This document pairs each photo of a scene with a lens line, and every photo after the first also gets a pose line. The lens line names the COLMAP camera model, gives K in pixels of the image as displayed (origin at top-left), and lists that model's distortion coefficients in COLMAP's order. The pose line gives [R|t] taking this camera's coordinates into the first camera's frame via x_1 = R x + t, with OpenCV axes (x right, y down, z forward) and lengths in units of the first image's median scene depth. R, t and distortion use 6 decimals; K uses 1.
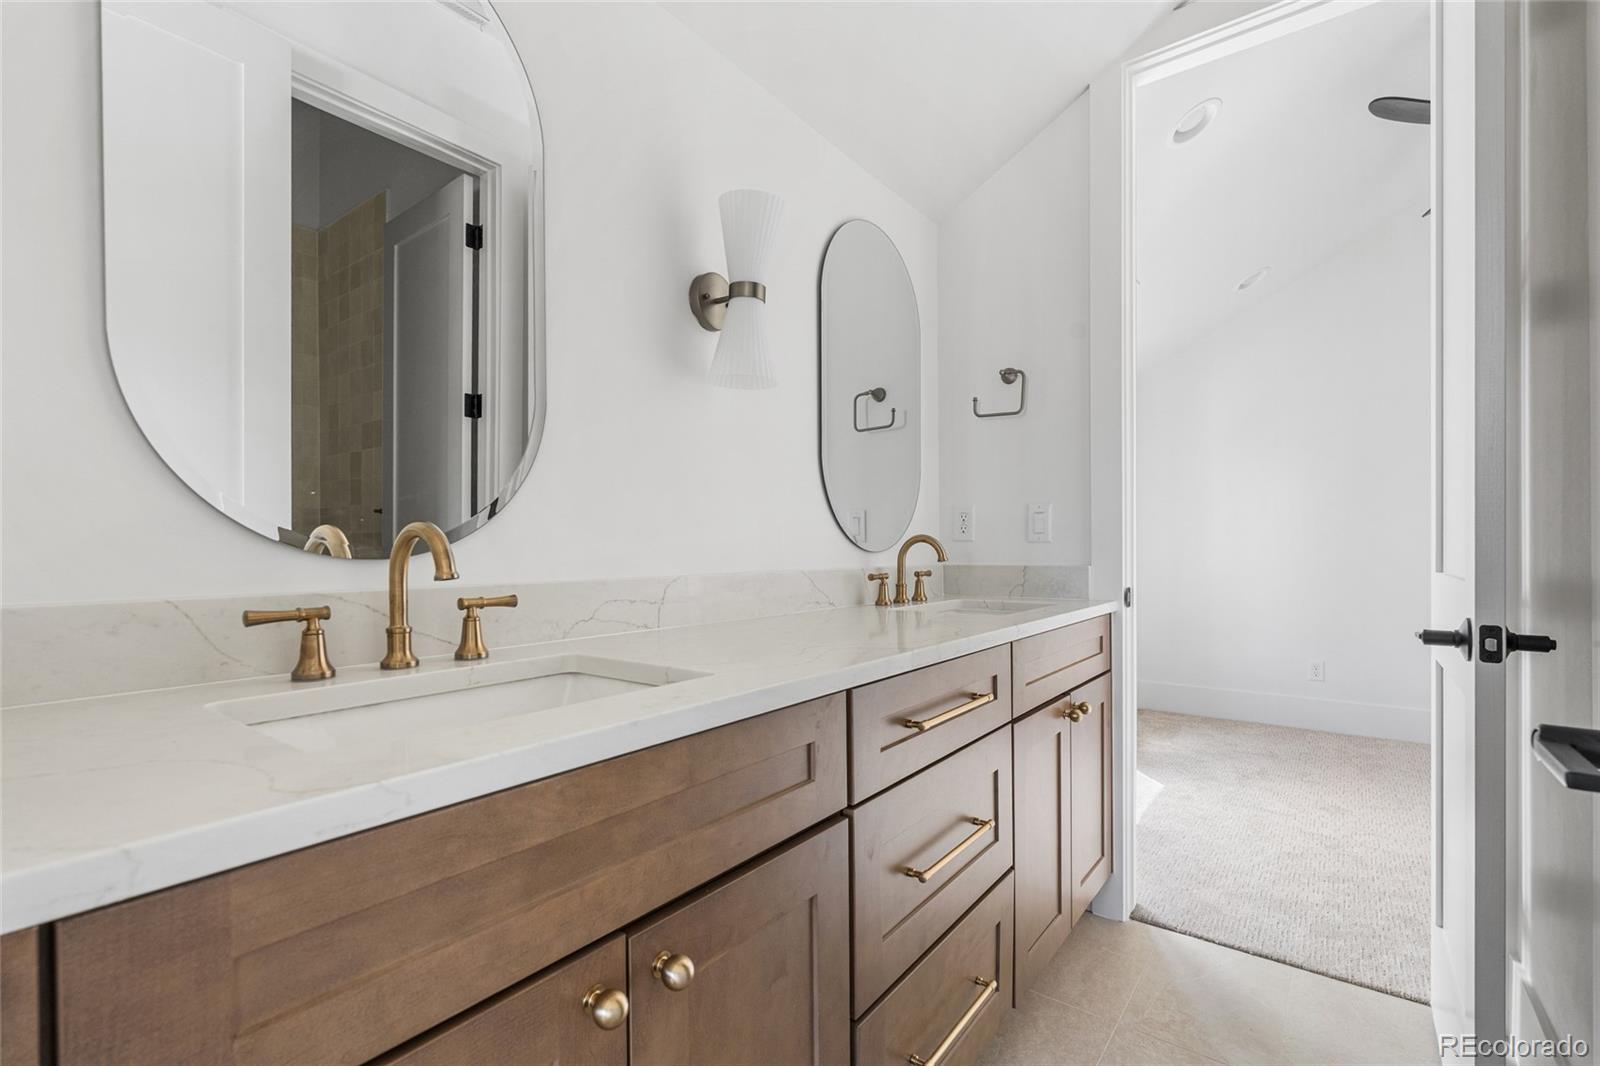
lens RADIAL K [[725.6, 0, 798.9], [0, 725.6, 550.7], [0, 0, 1]] dist [0.042164, 0.000126]
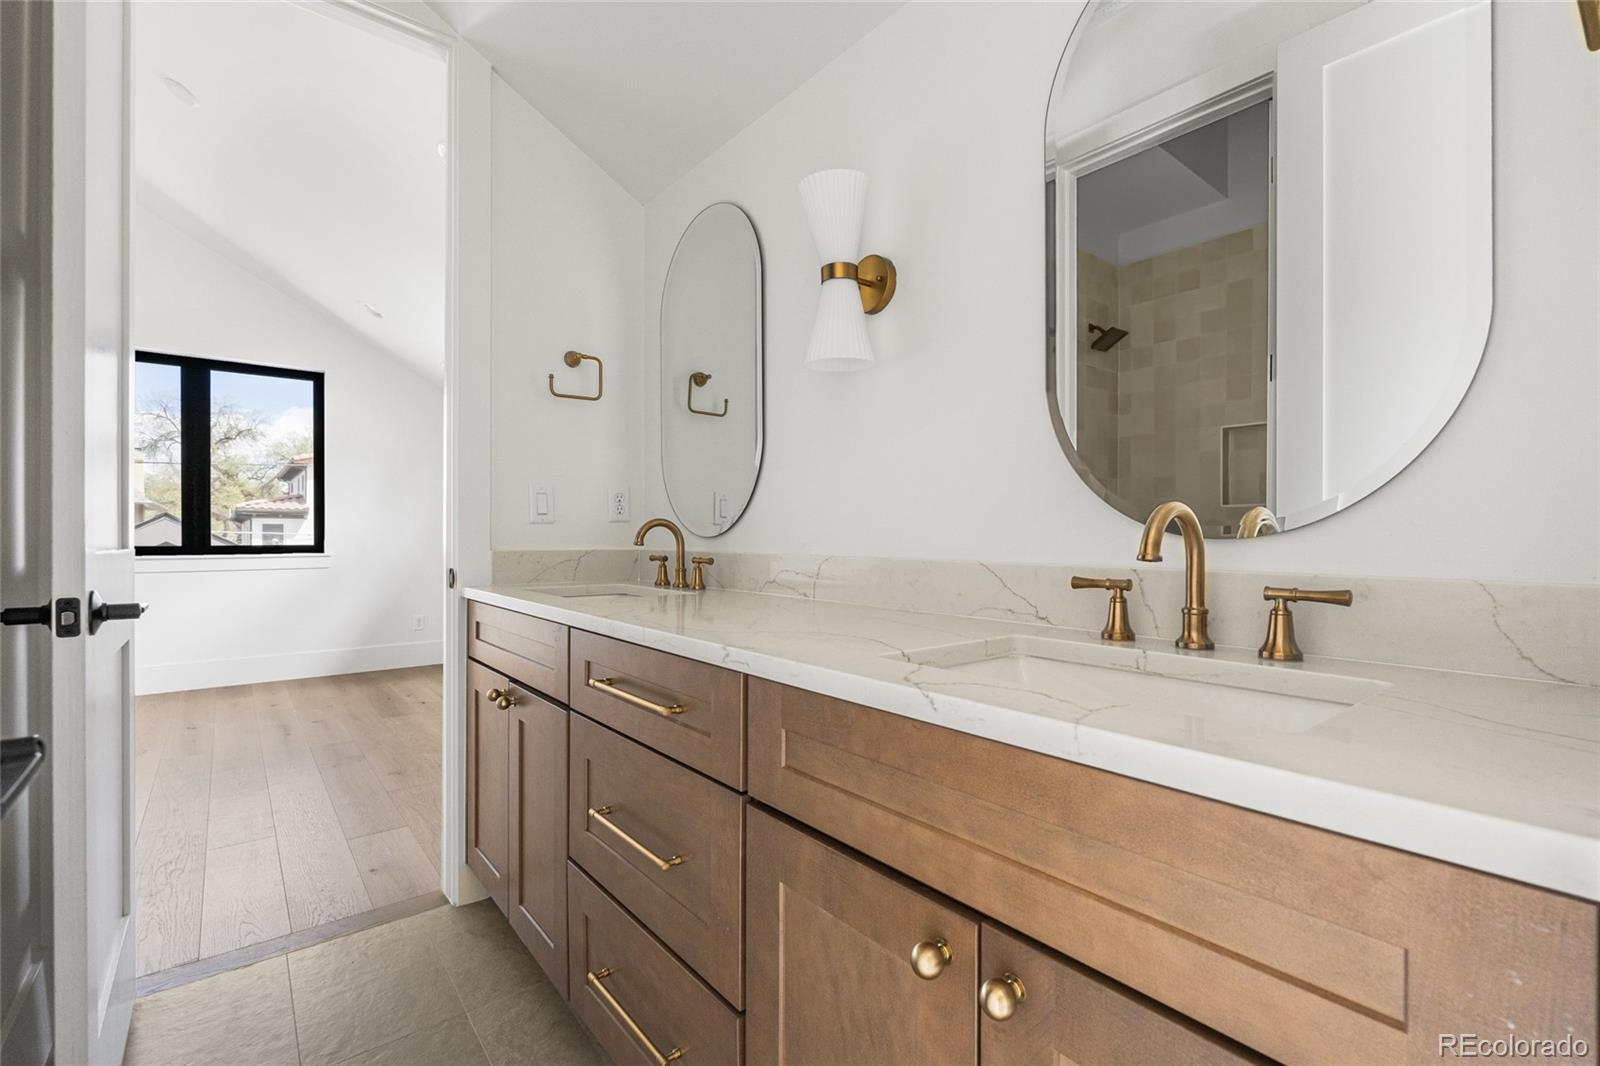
lens RADIAL K [[713.6, 0, 798.7], [0, 713.6, 527.7], [0, 0, 1]] dist [0.000385, 0.000336]
pose [[-0.234654, -0.000430, -0.972079, 0.621298], [-0.001416, 0.999999, -0.000100, -0.005795], [0.972078, 0.001353, -0.234654, 0.822579]]
